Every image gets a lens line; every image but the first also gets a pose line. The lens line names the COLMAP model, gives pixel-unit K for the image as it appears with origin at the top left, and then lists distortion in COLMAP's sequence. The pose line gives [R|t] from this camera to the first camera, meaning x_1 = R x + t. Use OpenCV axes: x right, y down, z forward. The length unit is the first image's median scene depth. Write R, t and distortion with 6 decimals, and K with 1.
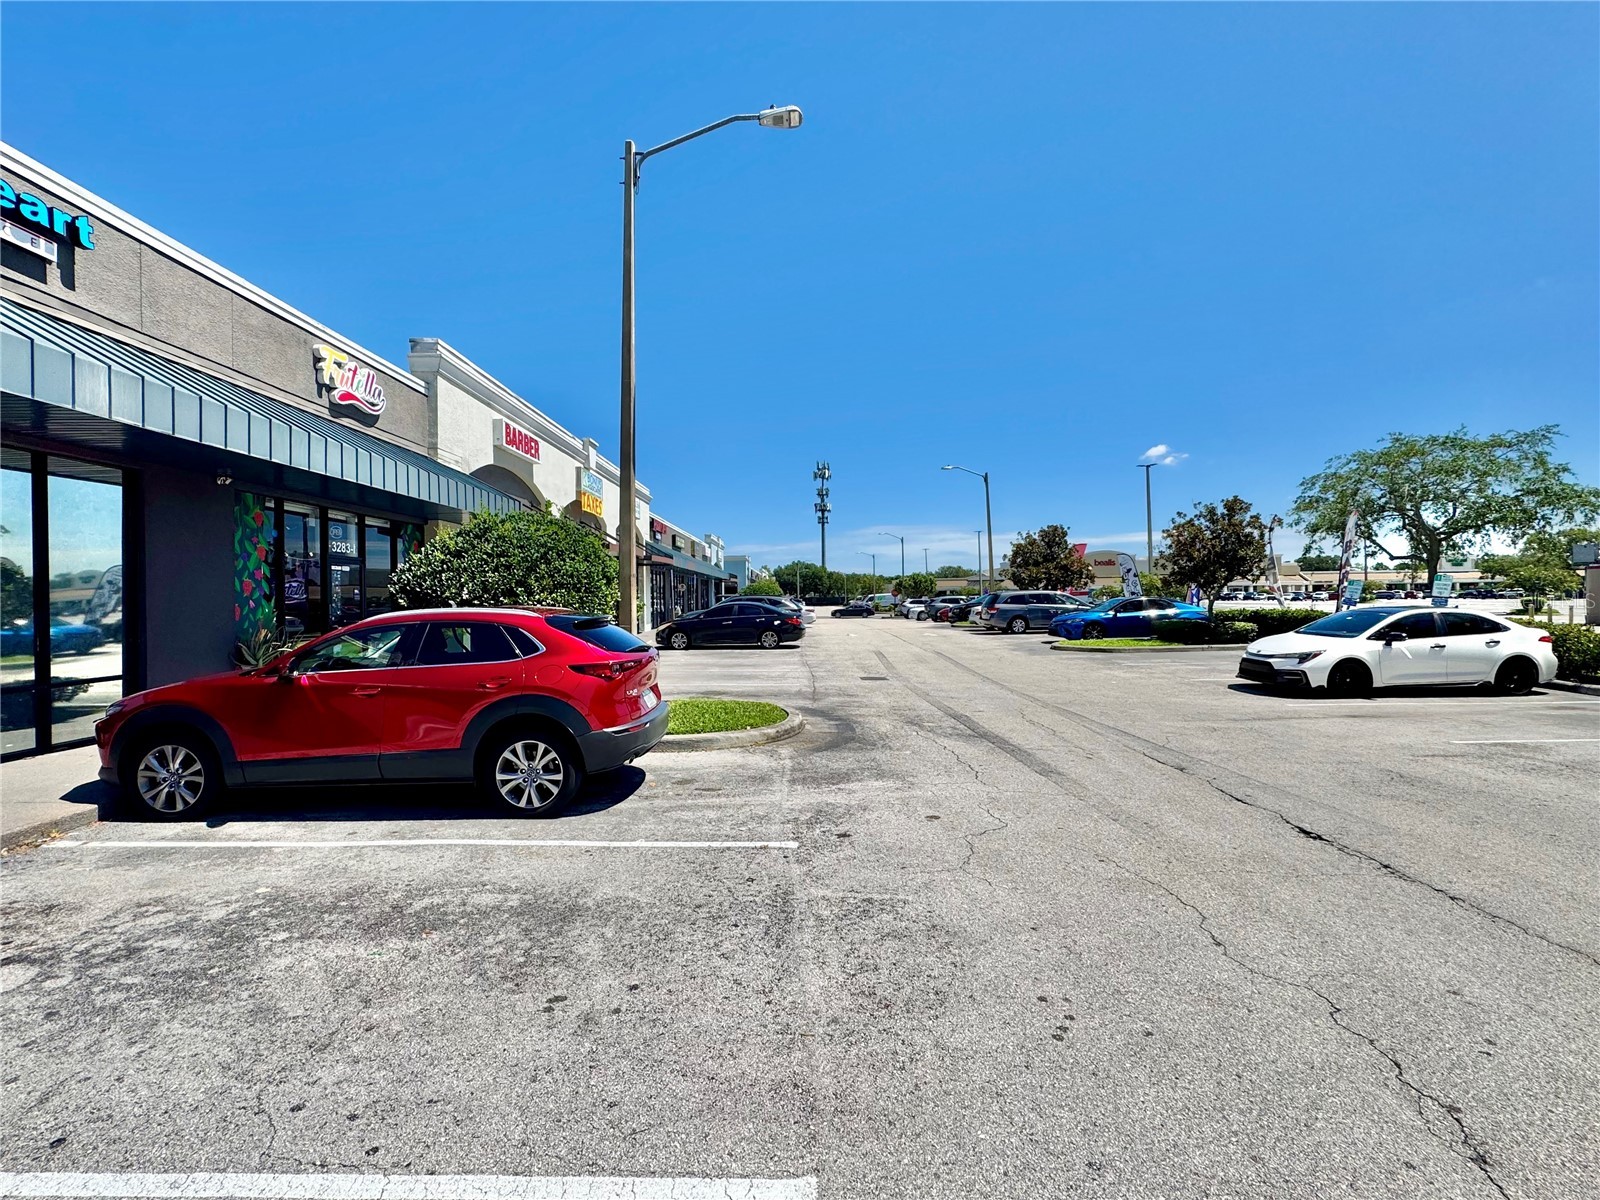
lens RADIAL K [[701.5, 0, 800.0], [0, 701.5, 600.0], [0, 0, 1]] dist [-0.001147, 0.000091]
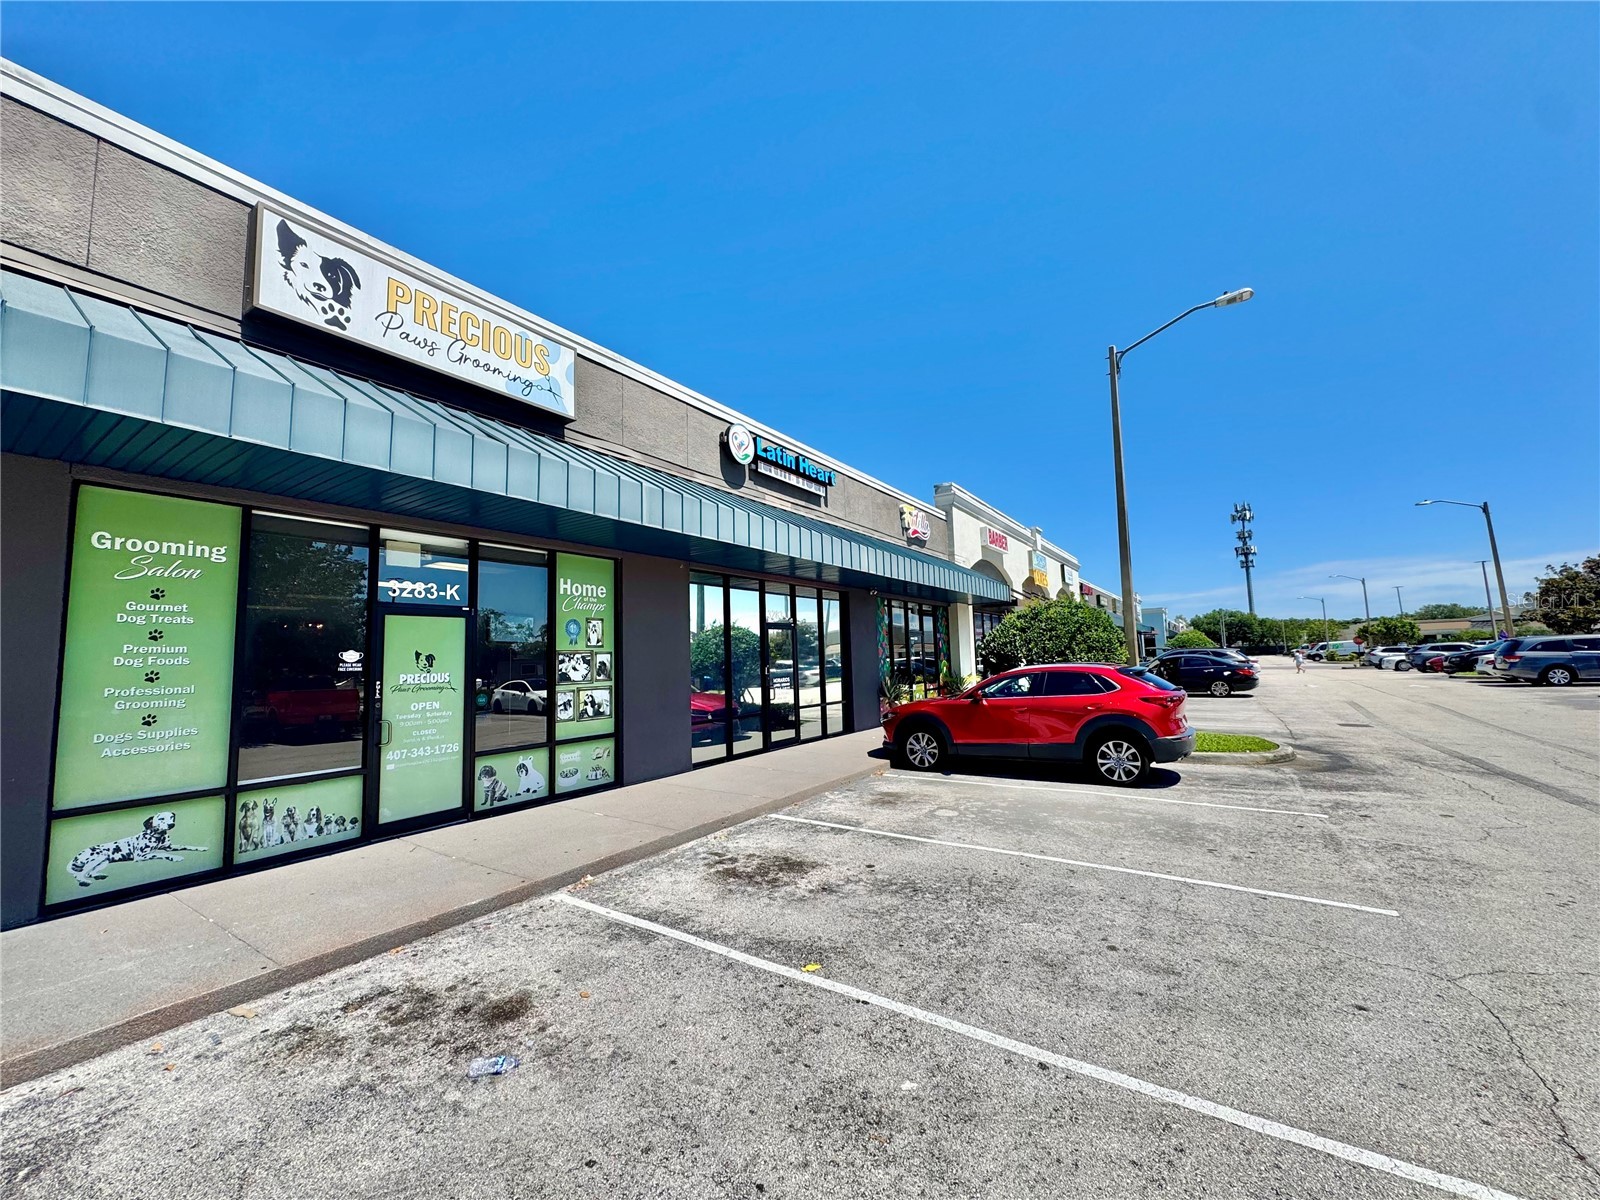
lens RADIAL K [[637.5, 0, 797.8], [0, 637.5, 597.9], [0, 0, 1]] dist [-0.002770, 0.000343]
pose [[0.835934, -0.064960, -0.544972, -0.078729], [0.017632, 0.995637, -0.091633, -0.009241], [0.548547, 0.066990, 0.833432, -0.358408]]
